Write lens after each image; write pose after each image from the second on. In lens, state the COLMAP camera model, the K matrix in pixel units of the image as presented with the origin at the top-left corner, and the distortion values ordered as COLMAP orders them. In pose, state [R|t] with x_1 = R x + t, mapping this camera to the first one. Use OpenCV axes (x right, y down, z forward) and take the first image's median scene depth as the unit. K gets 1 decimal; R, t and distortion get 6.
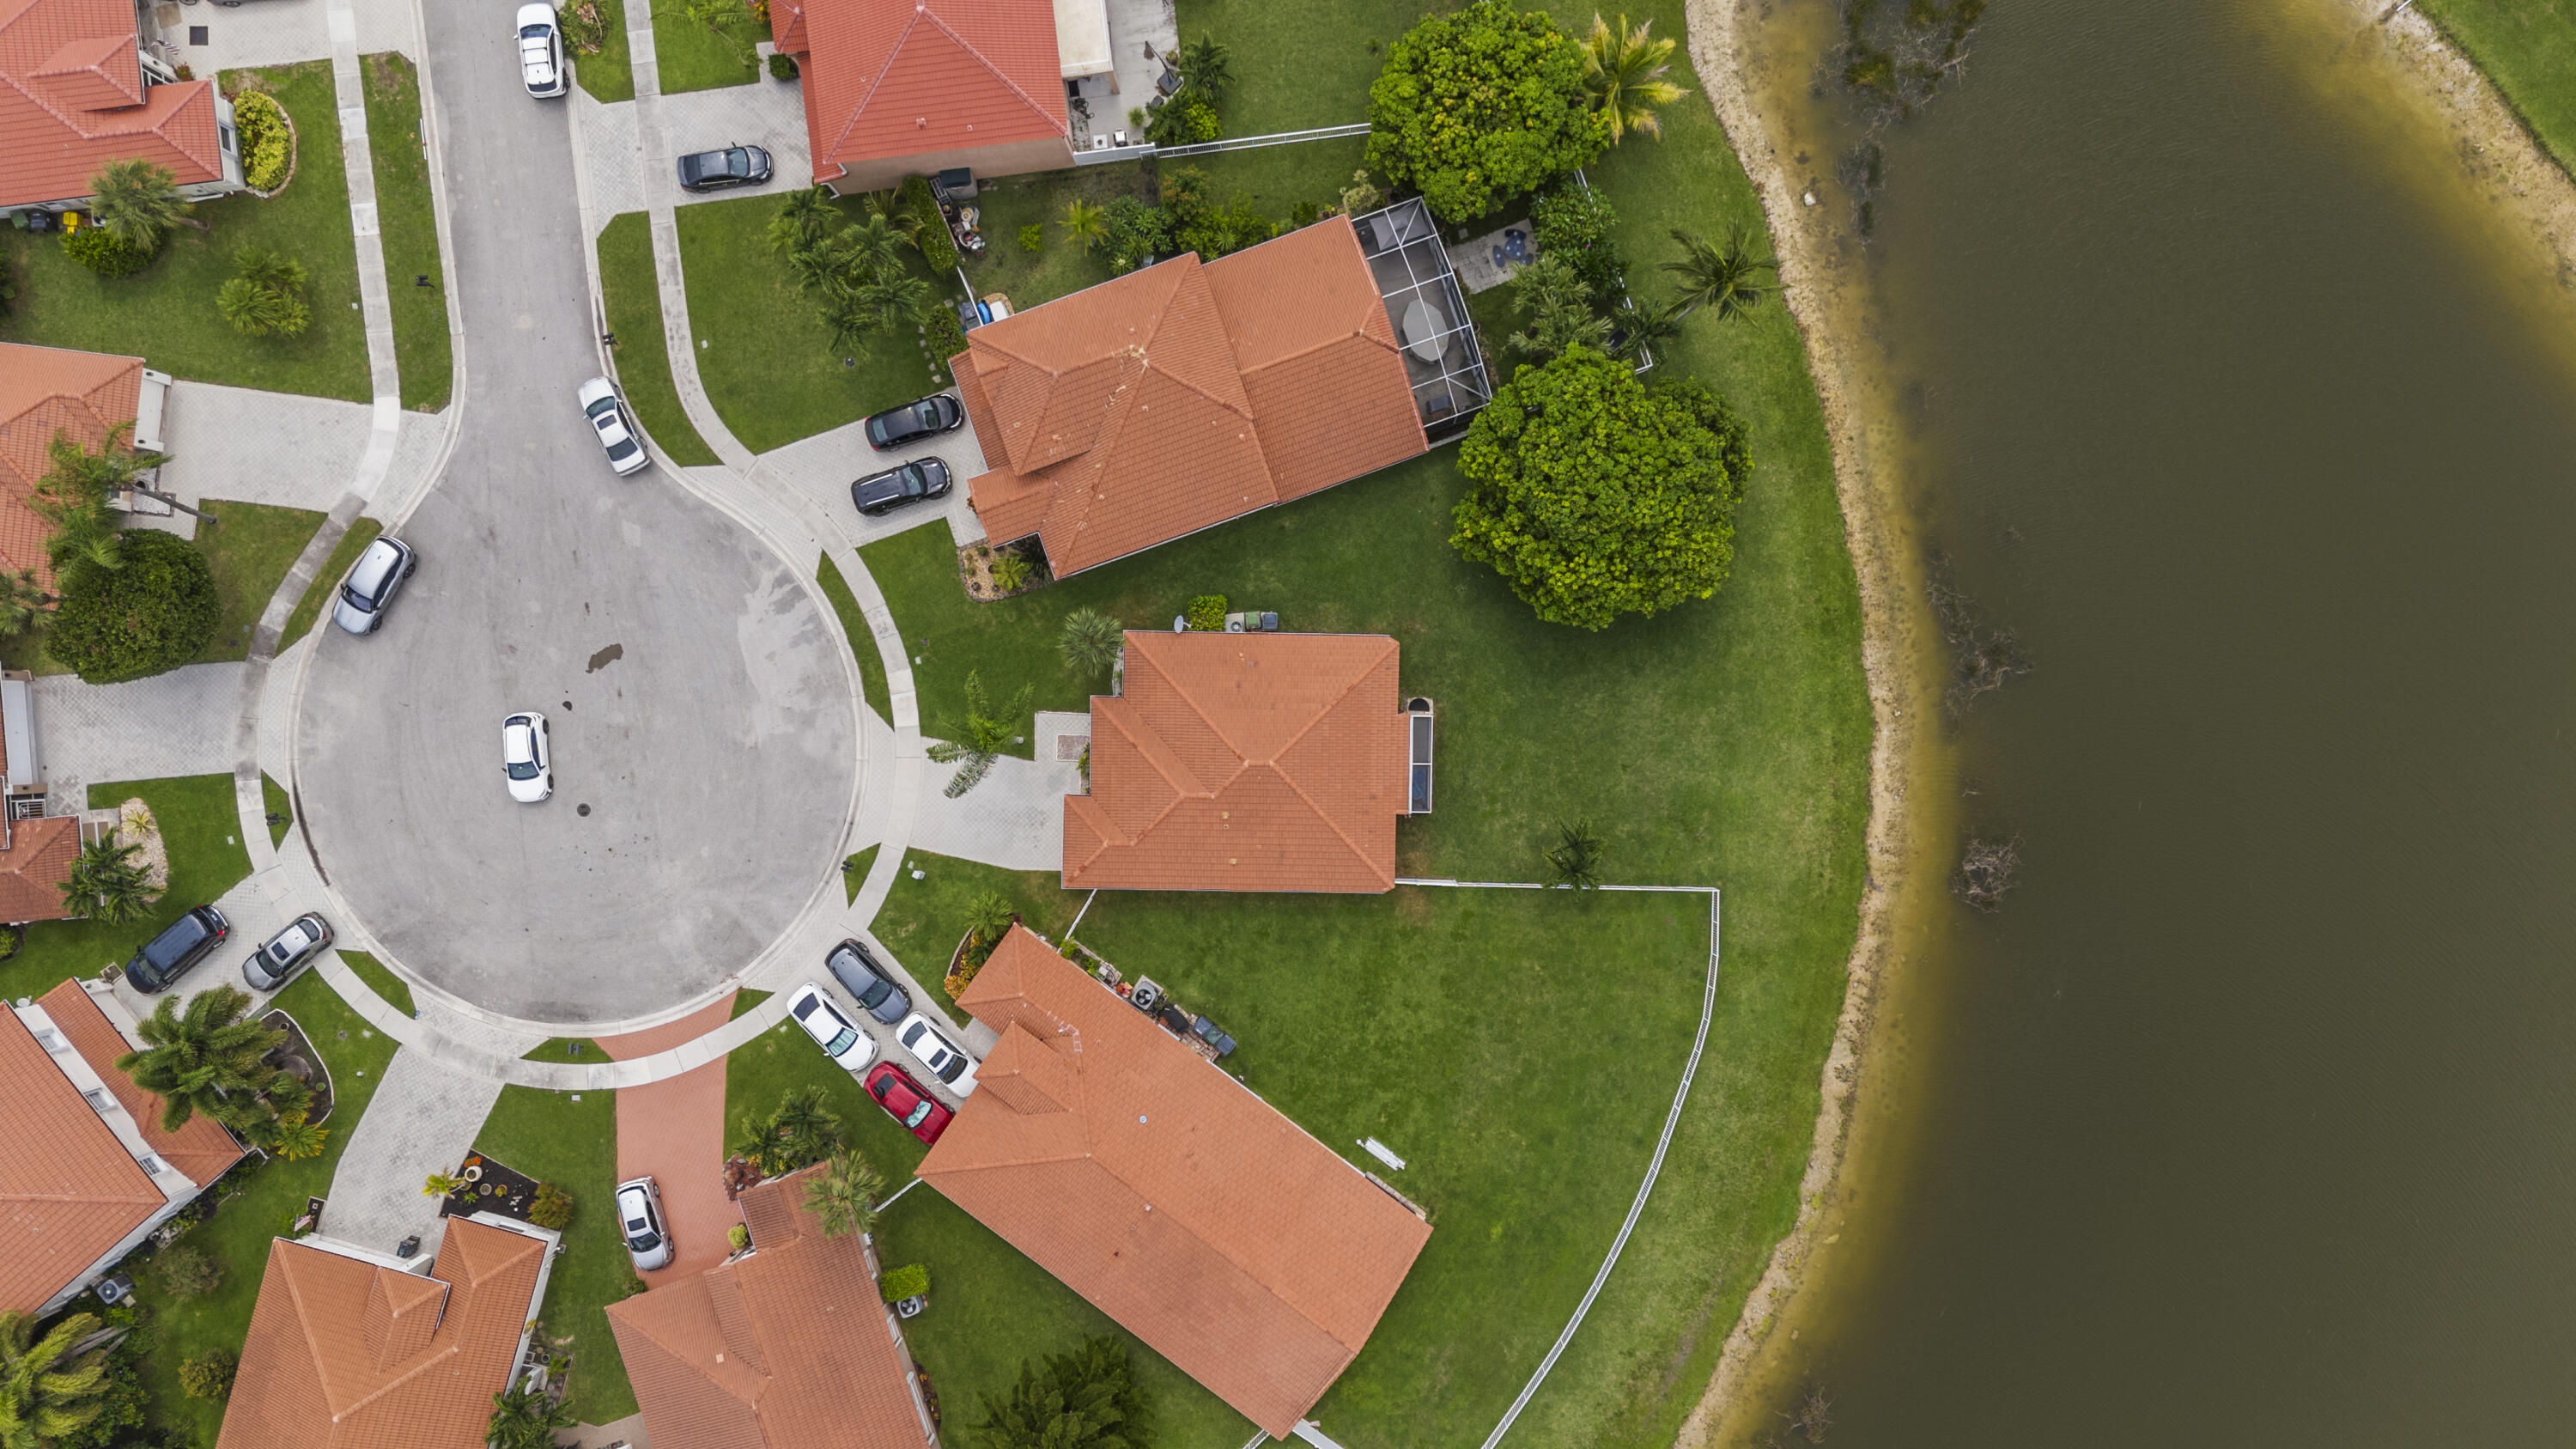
lens RADIAL K [[1903.9, 0, 1288.0], [0, 1903.9, 724.5], [0, 0, 1]] dist [0.097074, -0.115685]
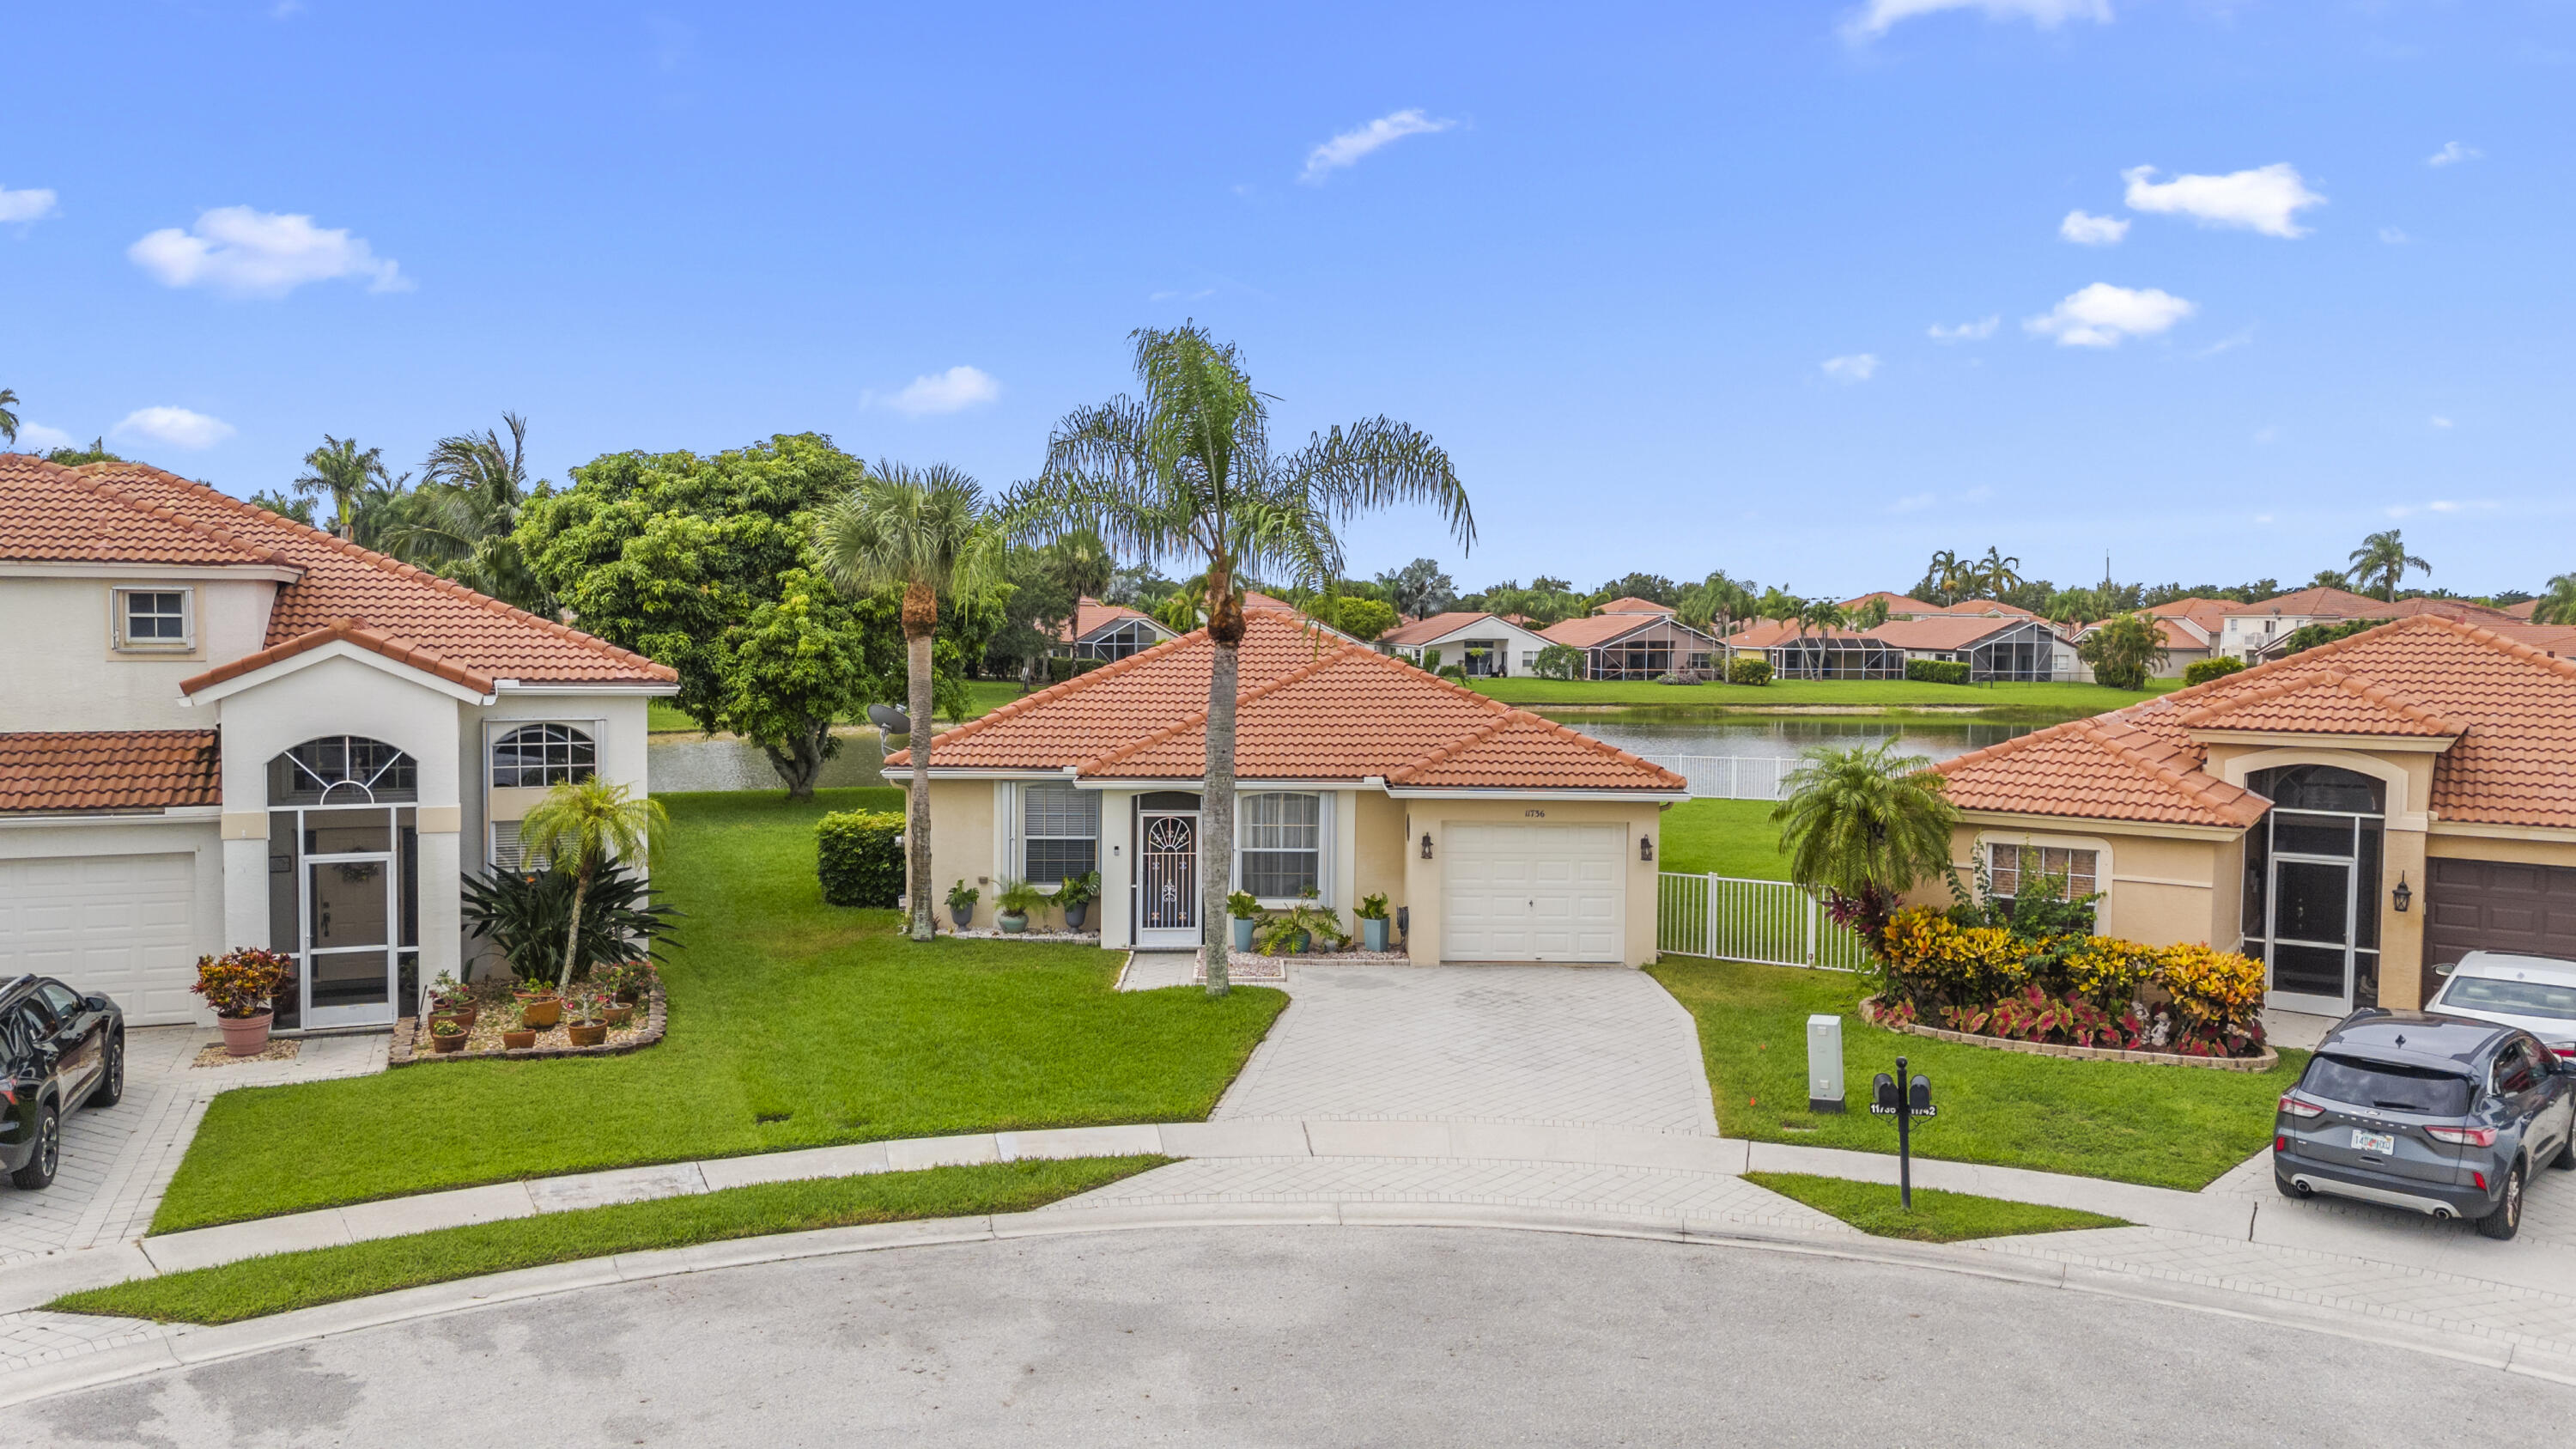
lens RADIAL K [[1896.0, 0, 1288.0], [0, 1896.0, 724.5], [0, 0, 1]] dist [0.061701, -0.050304]
pose [[-0.055424, -0.039801, 0.997669, -0.409463], [0.998339, 0.013532, 0.056001, 0.002632], [-0.015730, 0.999116, 0.038984, 0.948049]]
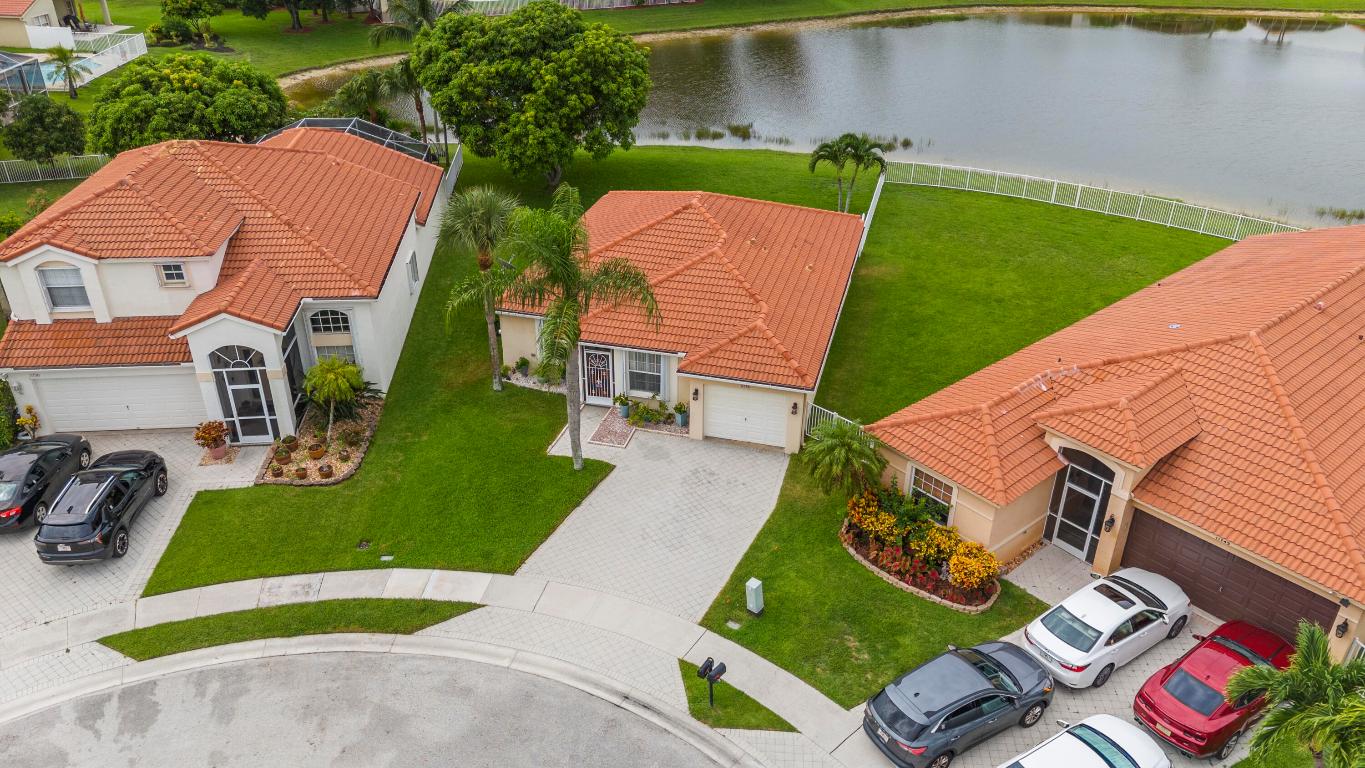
lens RADIAL K [[1004.5, 0, 682.5], [0, 1004.5, 384.0], [0, 0, 1]] dist [0.061701, -0.050304]
pose [[0.240900, -0.451825, 0.858965, -0.411065], [0.970363, 0.129486, -0.204031, 0.108192], [-0.019038, 0.882659, 0.469628, 0.811695]]
